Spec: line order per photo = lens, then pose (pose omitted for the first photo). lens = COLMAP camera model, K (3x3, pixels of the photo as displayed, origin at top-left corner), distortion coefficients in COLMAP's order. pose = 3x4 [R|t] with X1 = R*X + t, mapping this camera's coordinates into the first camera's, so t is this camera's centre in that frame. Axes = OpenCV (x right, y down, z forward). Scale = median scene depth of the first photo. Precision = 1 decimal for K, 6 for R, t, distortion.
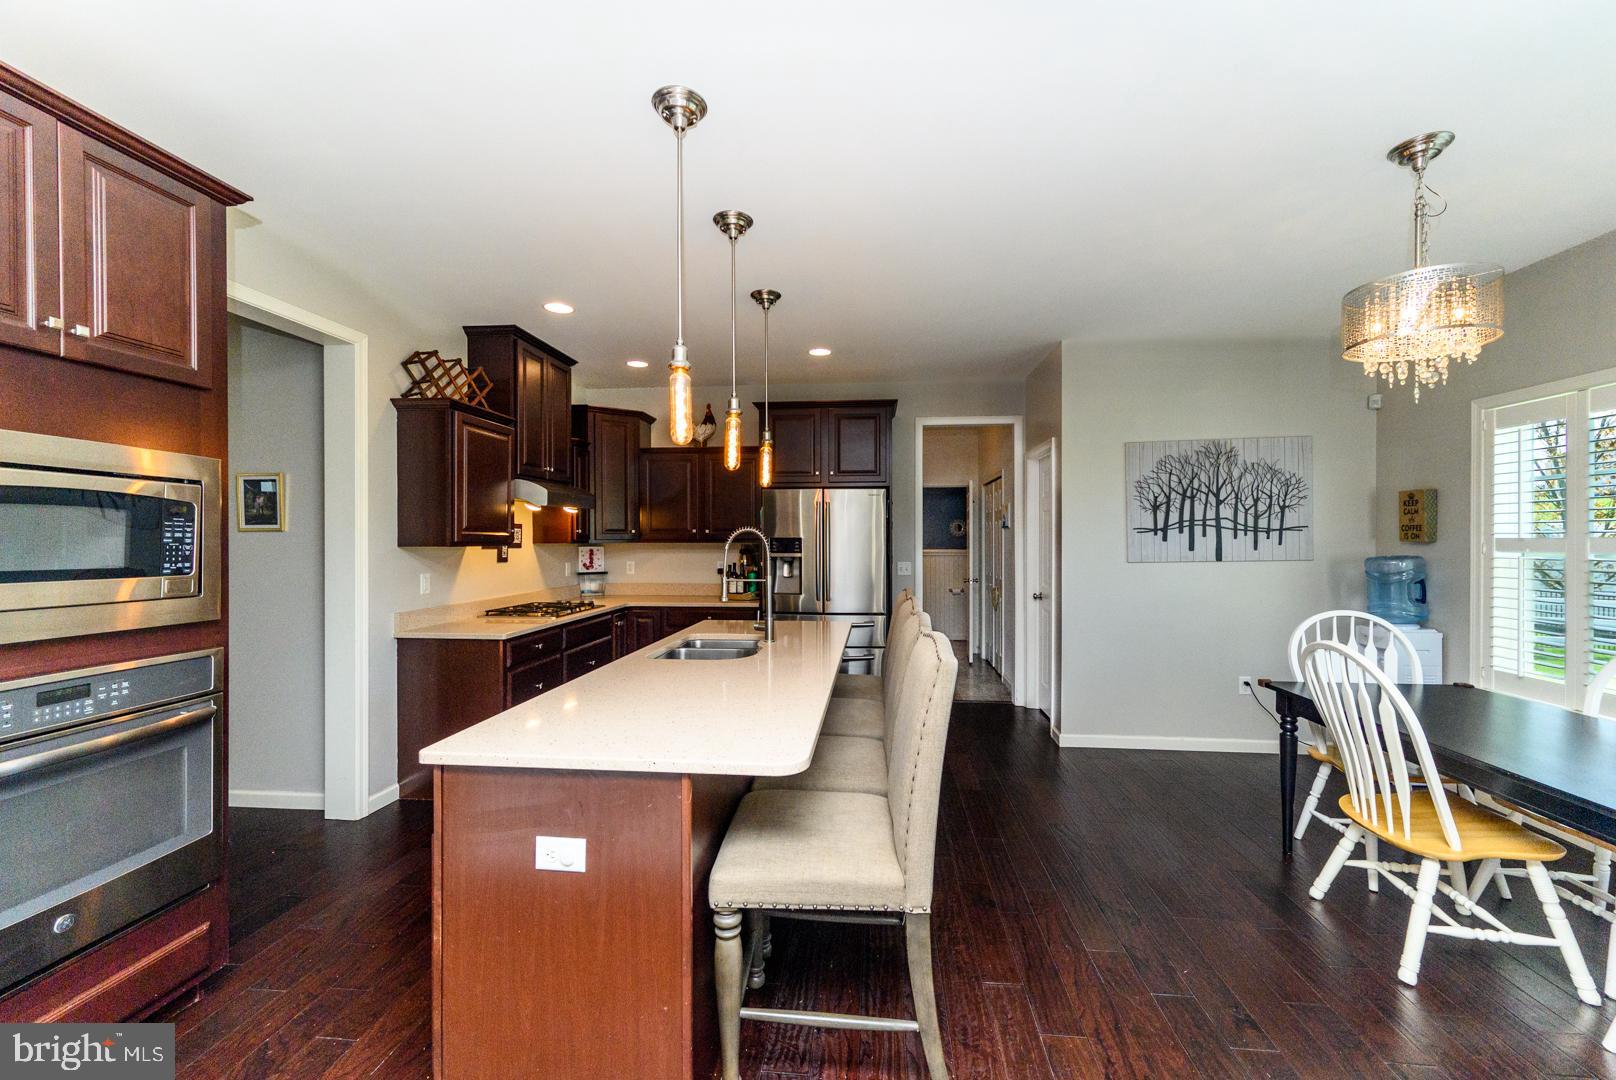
lens RADIAL K [[618.1, 0, 808.0], [0, 618.1, 540.0], [0, 0, 1]] dist [-0.000498, -0.000068]
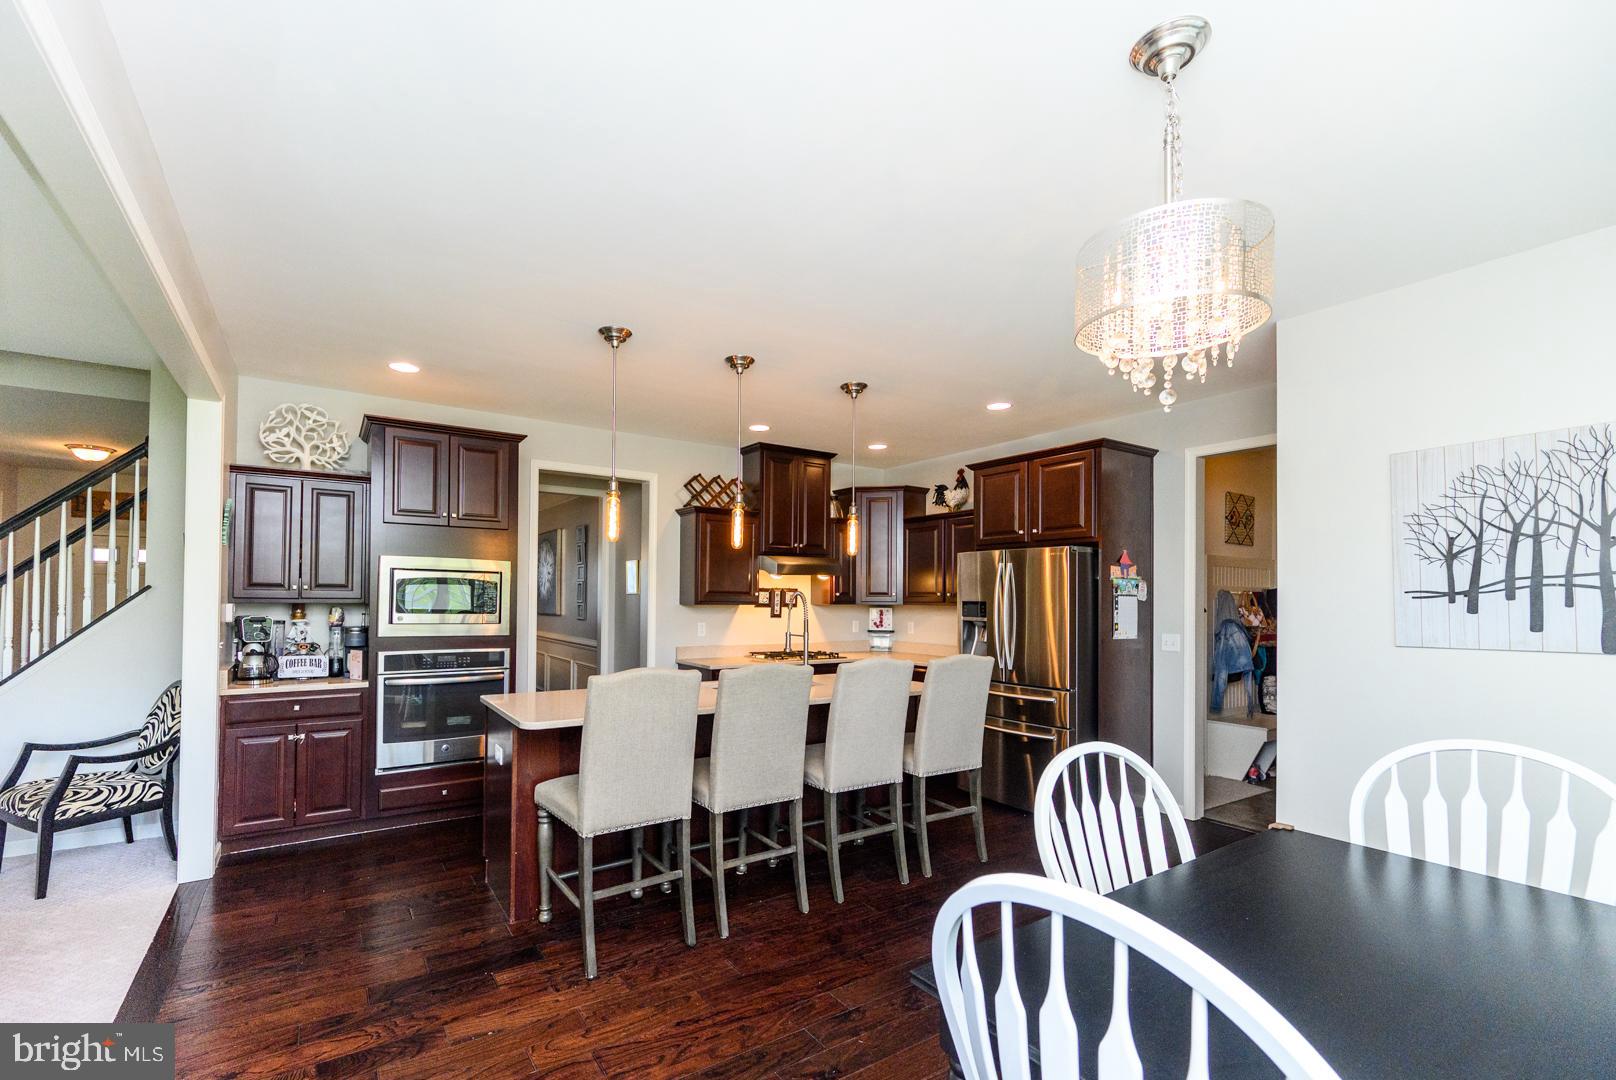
lens RADIAL K [[679.6, 0, 804.0], [0, 679.6, 596.7], [0, 0, 1]] dist [-0.000363, -0.000057]
pose [[0.647945, 0.004546, -0.761674, 0.659008], [-0.010964, 0.999934, -0.003358, -0.004760], [0.761609, 0.010527, 0.647952, 0.104767]]
